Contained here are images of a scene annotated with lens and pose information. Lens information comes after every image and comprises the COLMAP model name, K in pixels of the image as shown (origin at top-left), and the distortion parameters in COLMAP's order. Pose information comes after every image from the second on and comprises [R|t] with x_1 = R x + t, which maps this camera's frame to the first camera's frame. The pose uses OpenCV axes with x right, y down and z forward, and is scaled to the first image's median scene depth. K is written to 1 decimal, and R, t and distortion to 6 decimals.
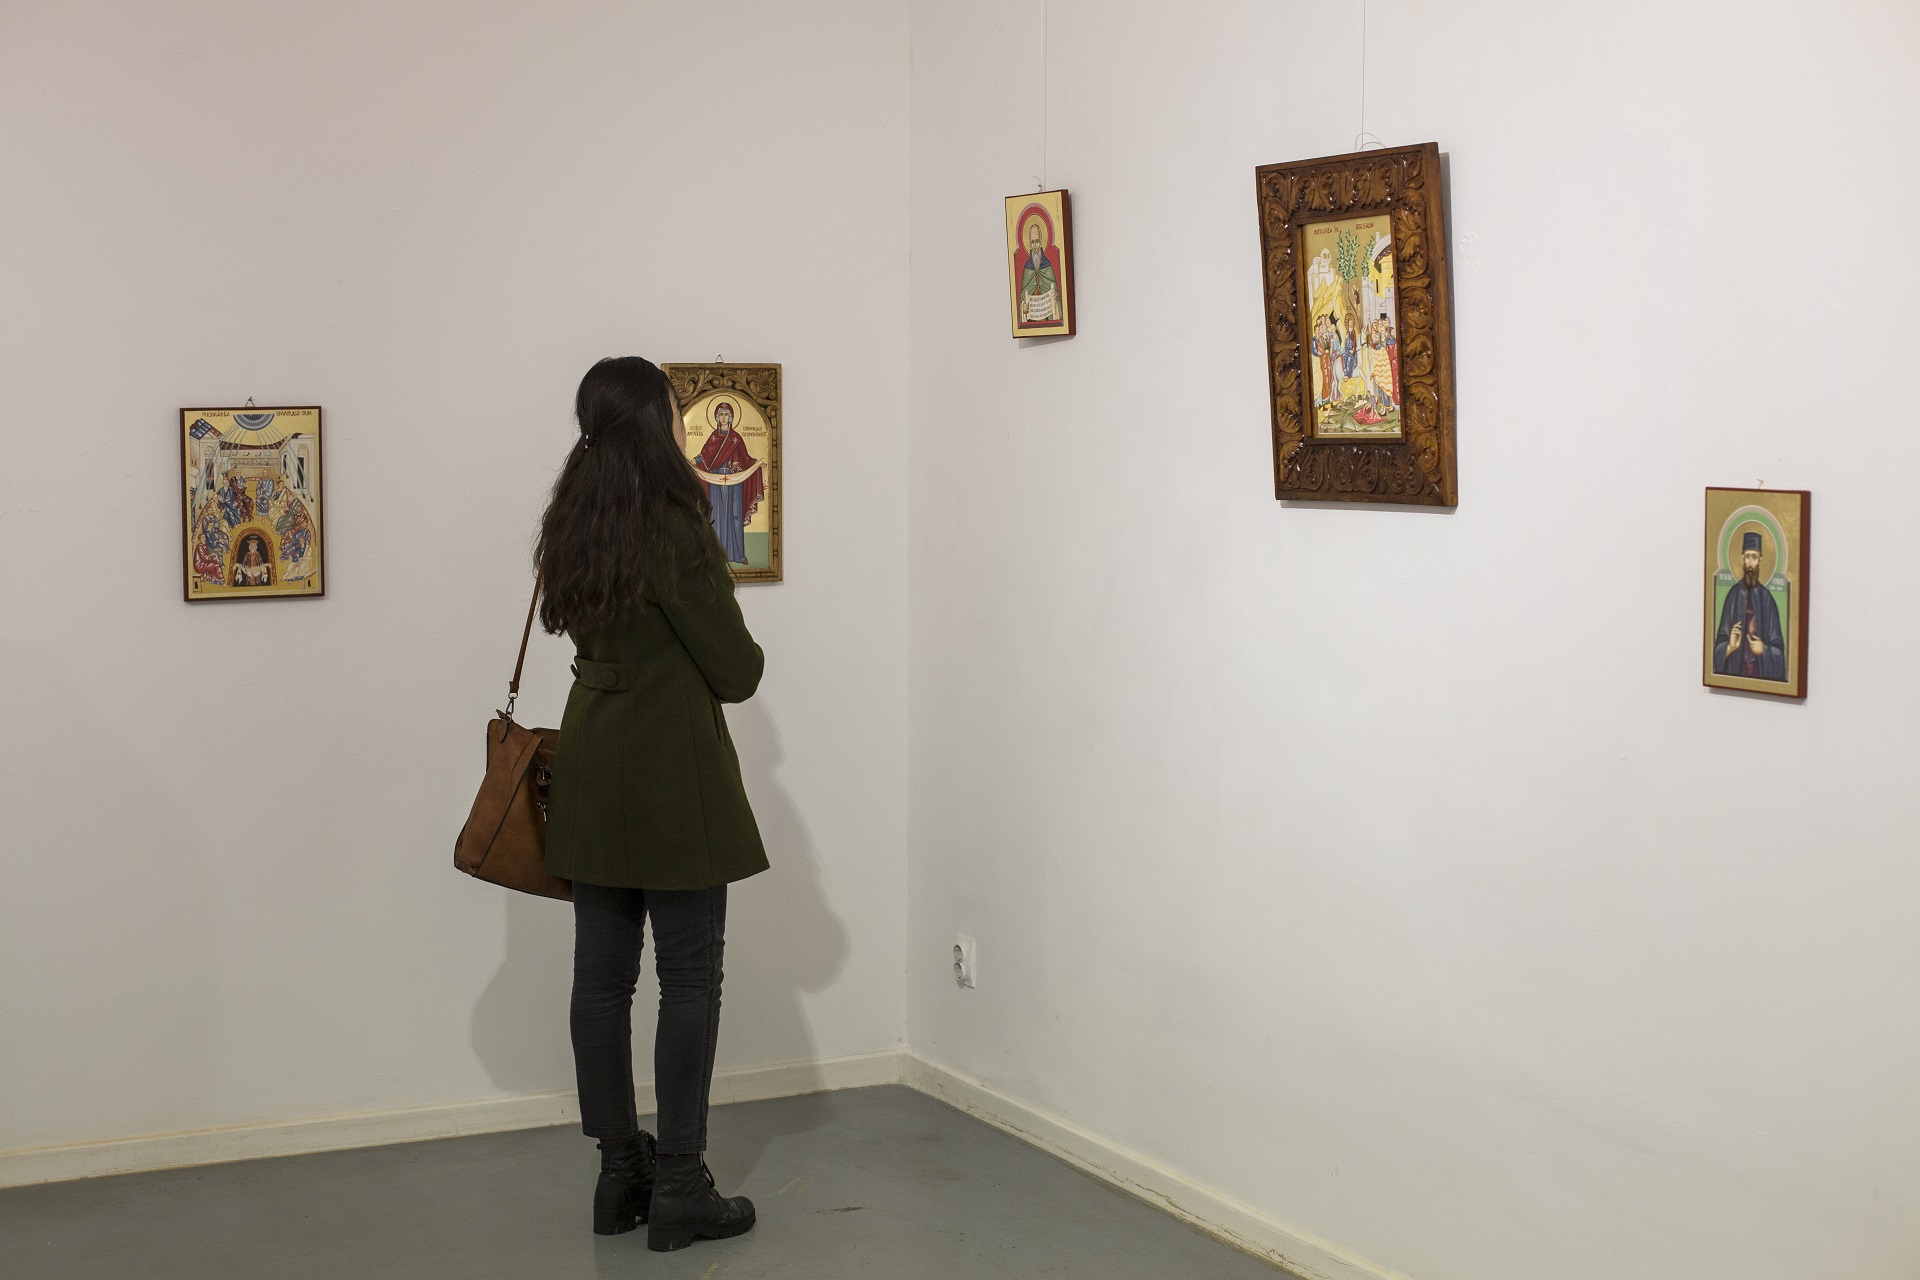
lens RADIAL K [[2766.3, 0, 960.0], [0, 2766.3, 640.0], [0, 0, 1]] dist [-0.152045, 0.168722]
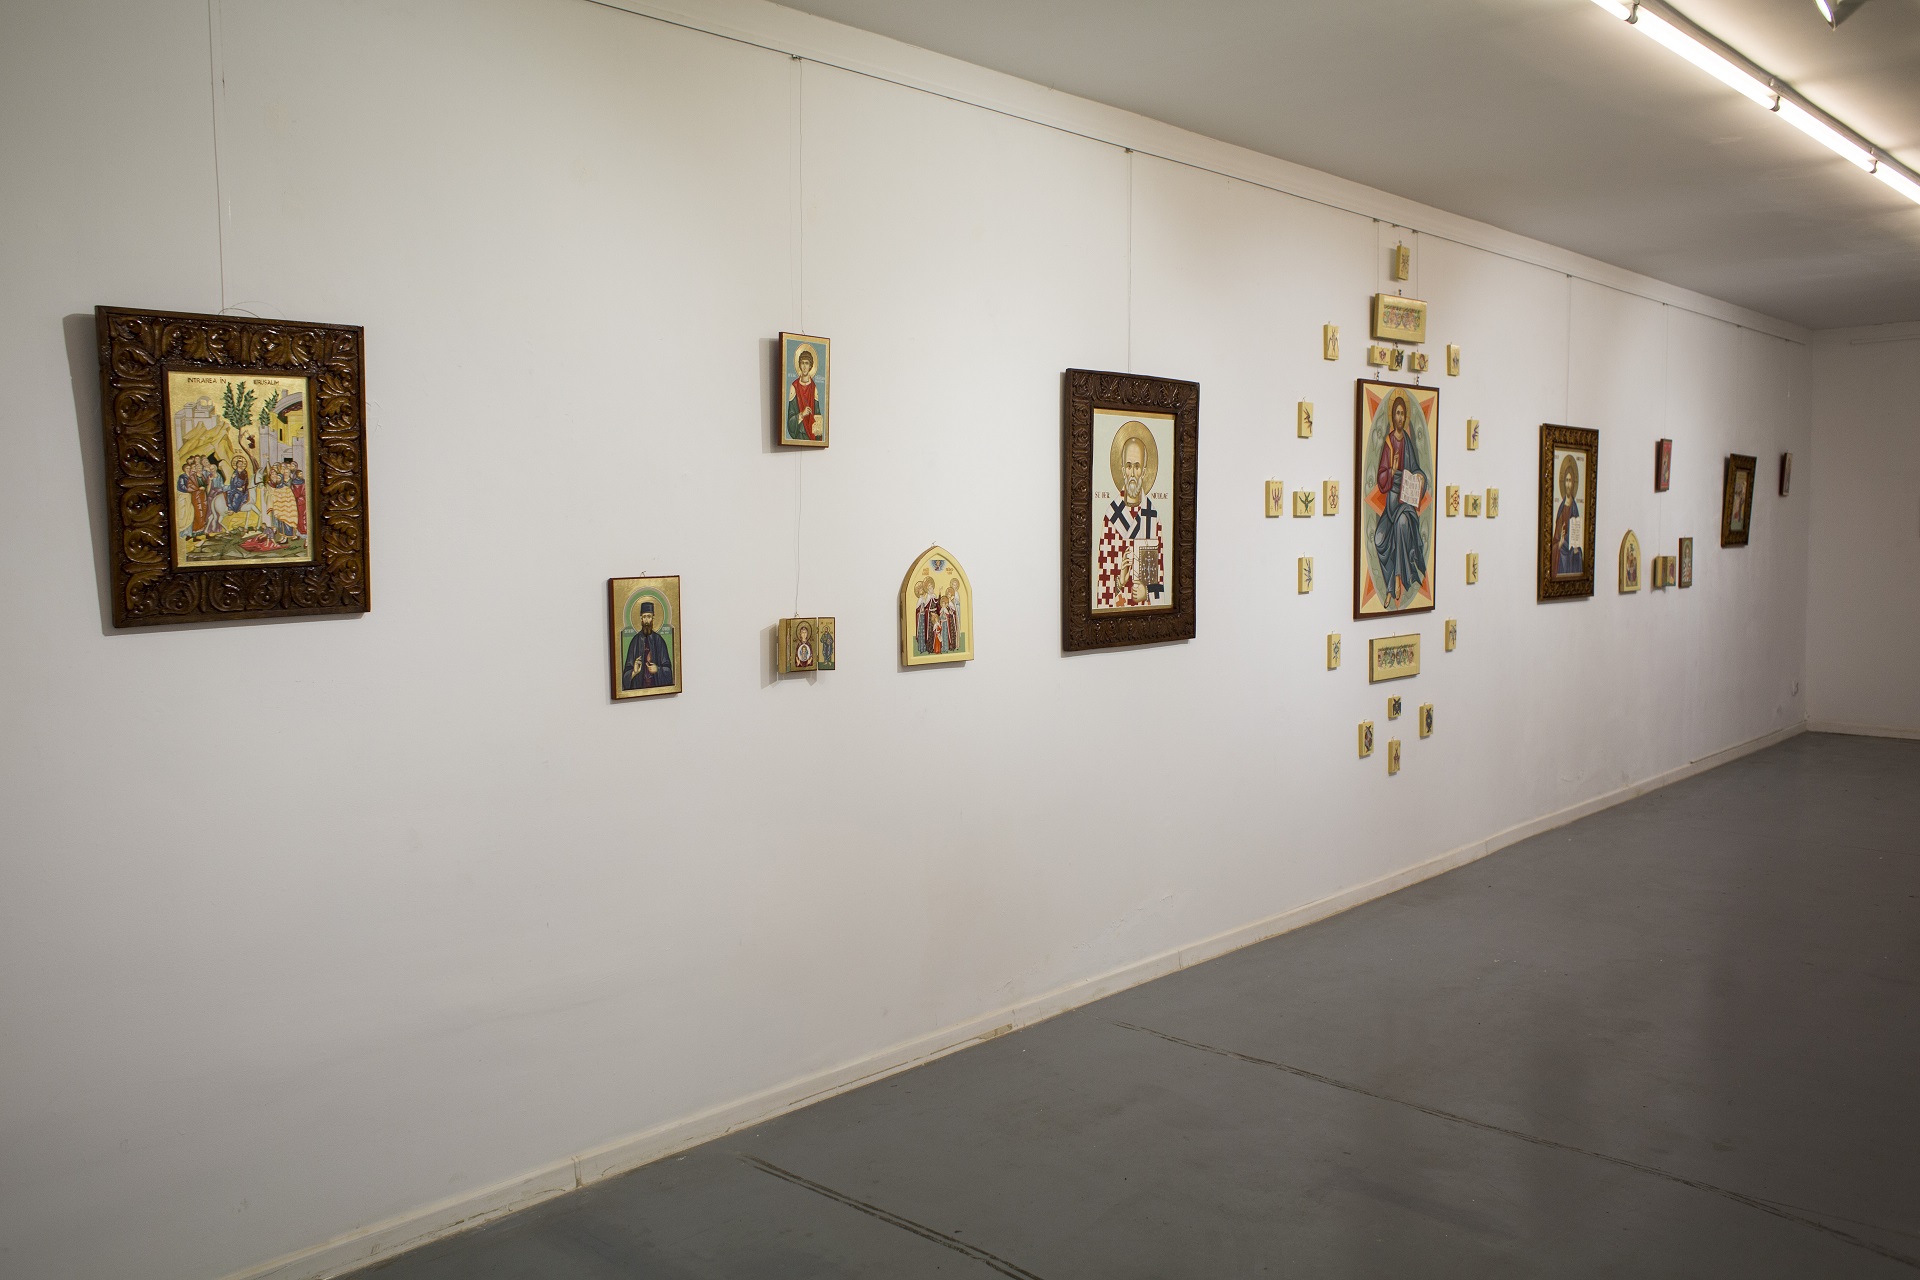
lens RADIAL K [[1518.9, 0, 960.0], [0, 1518.9, 640.0], [0, 0, 1]] dist [-0.068334, 0.002701]
pose [[-0.308195, -0.070228, 0.948728, -0.548672], [0.092988, 0.990272, 0.103510, -0.078881], [-0.946768, 0.120122, -0.298666, 0.908584]]
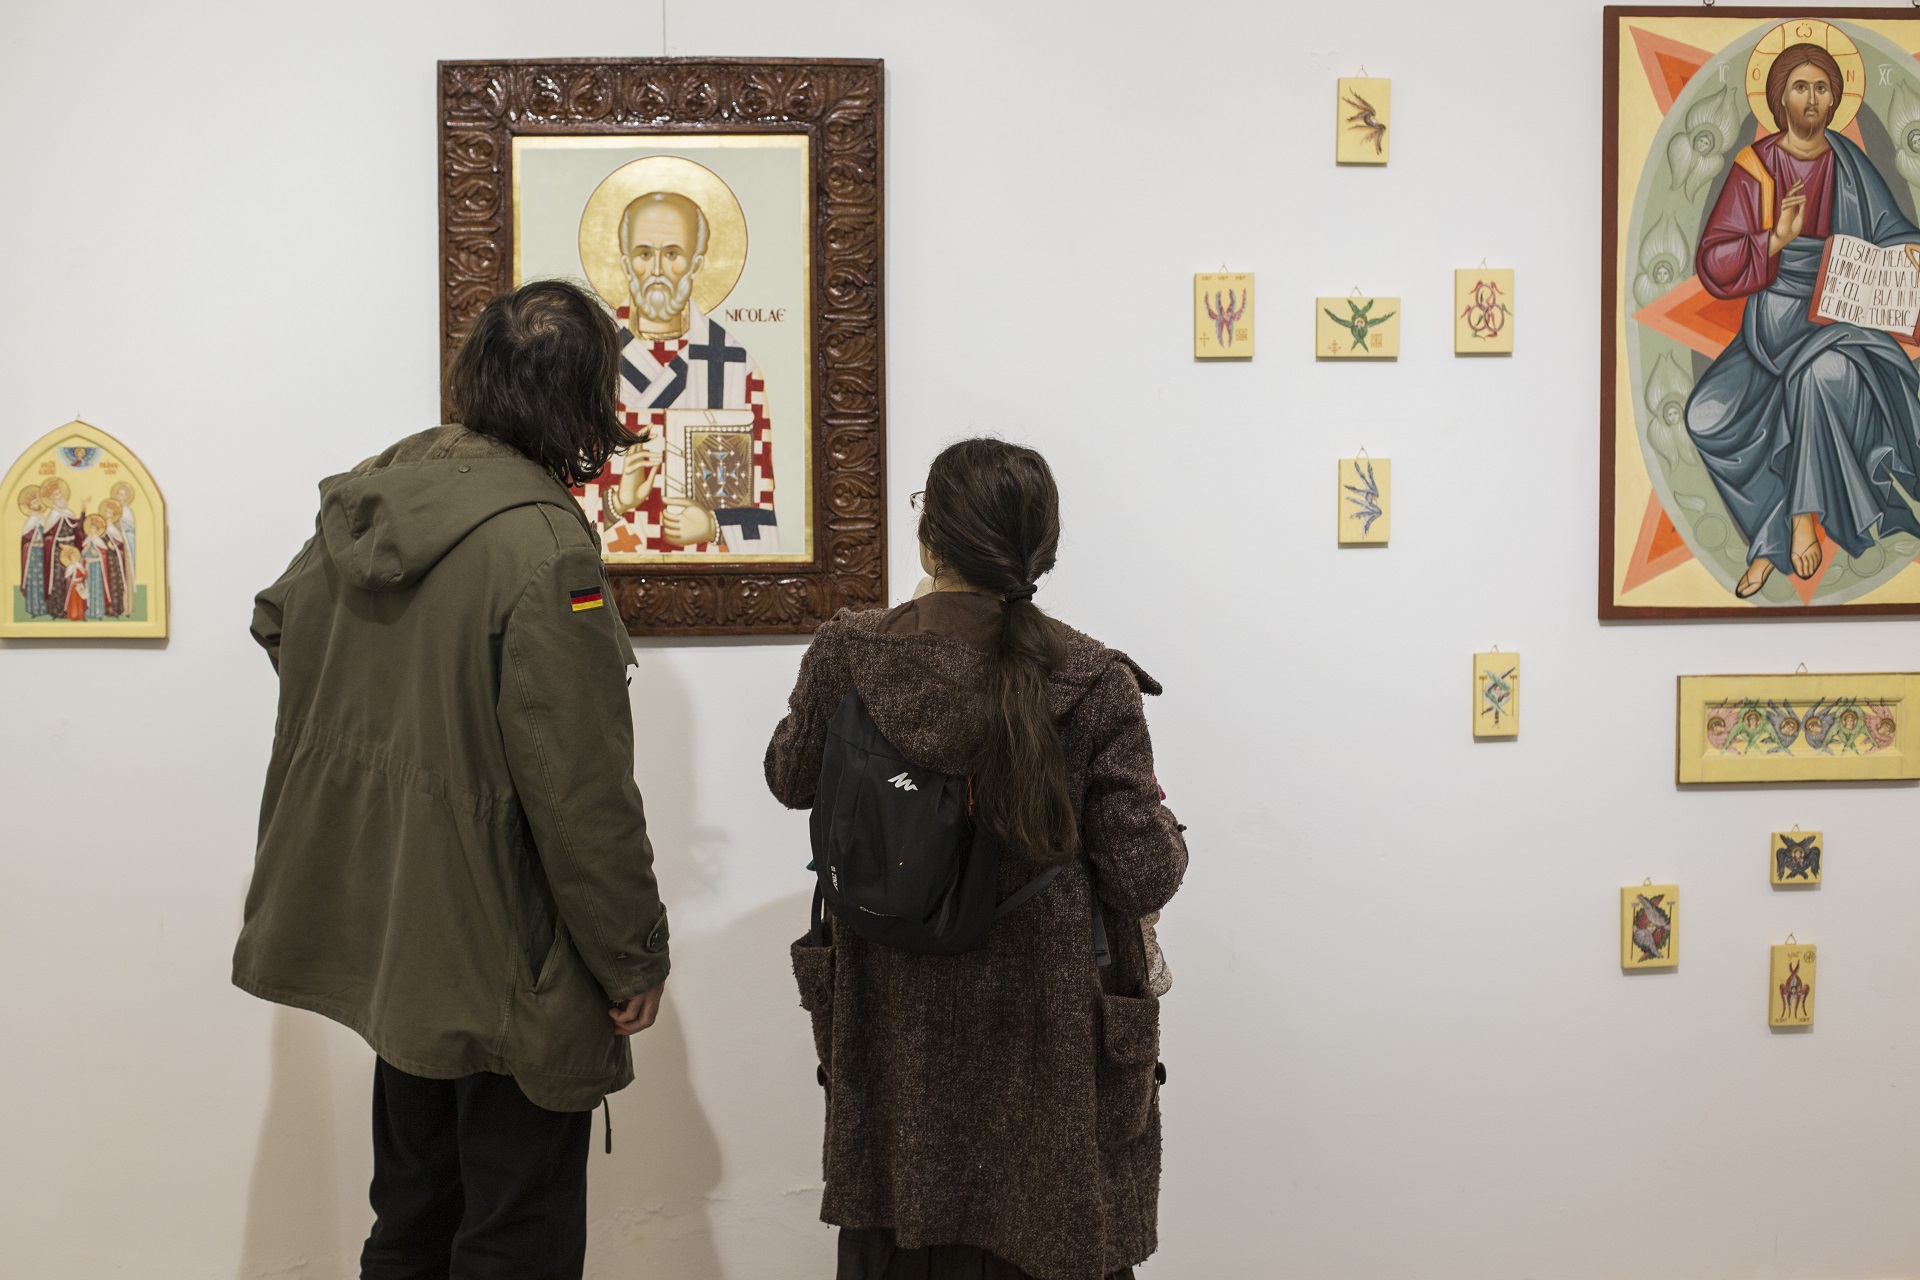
lens RADIAL K [[2766.3, 0, 960.0], [0, 2766.3, 640.0], [0, 0, 1]] dist [-0.152045, 0.168722]
pose [[0.431236, -0.093142, 0.897418, -0.346351], [0.085778, 0.994384, 0.061987, 0.000058], [-0.898152, 0.050248, 0.436804, -0.012999]]
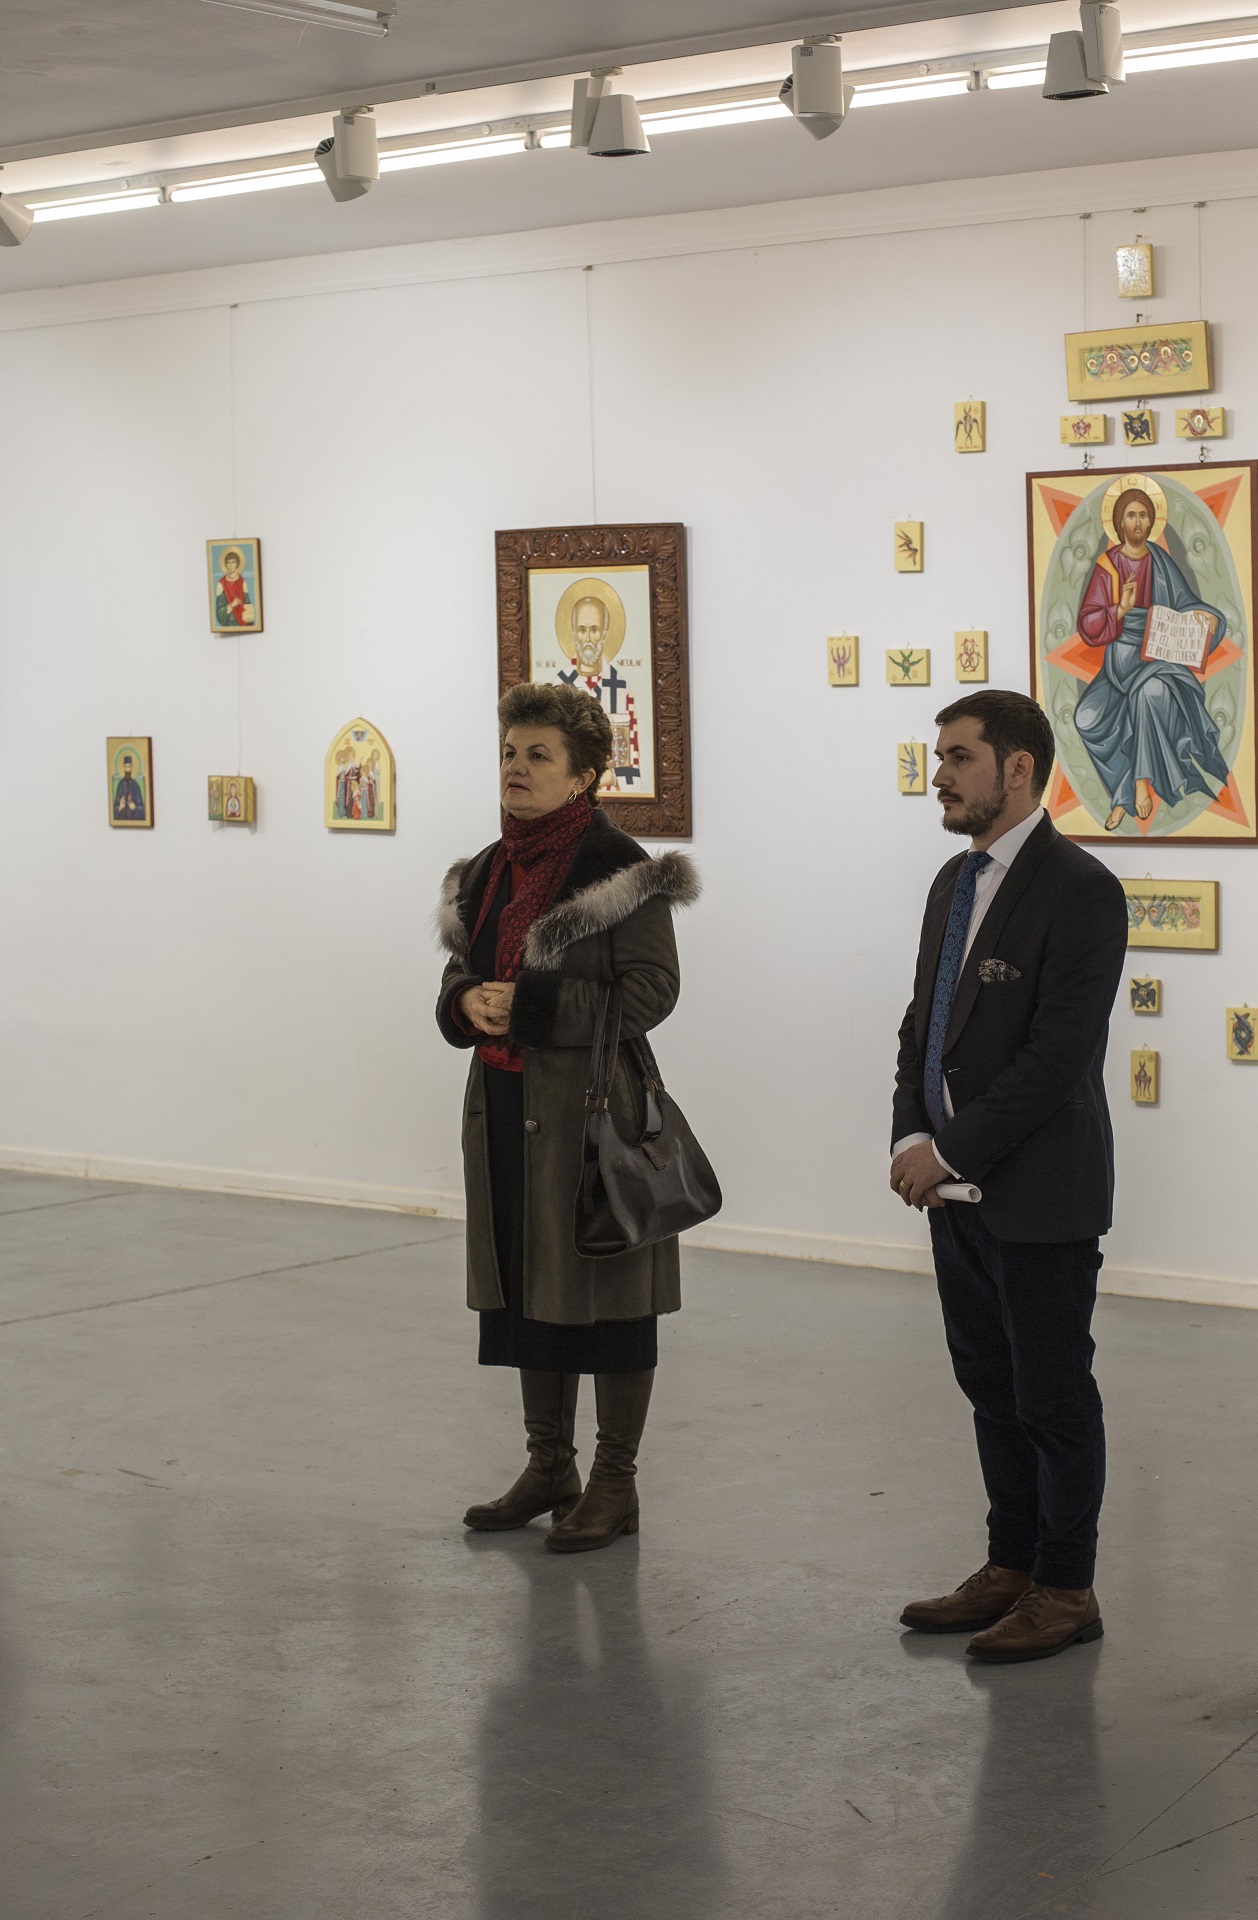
lens RADIAL K [[3462.8, 0, 628.0], [0, 3462.8, 954.9], [0, 0, 1]] dist [-0.122926, -0.007678]
pose [[0.913656, -0.048179, 0.403622, -0.408713], [0.051914, 0.998650, 0.001692, 0.117347], [-0.403159, 0.019408, 0.914924, -1.473496]]
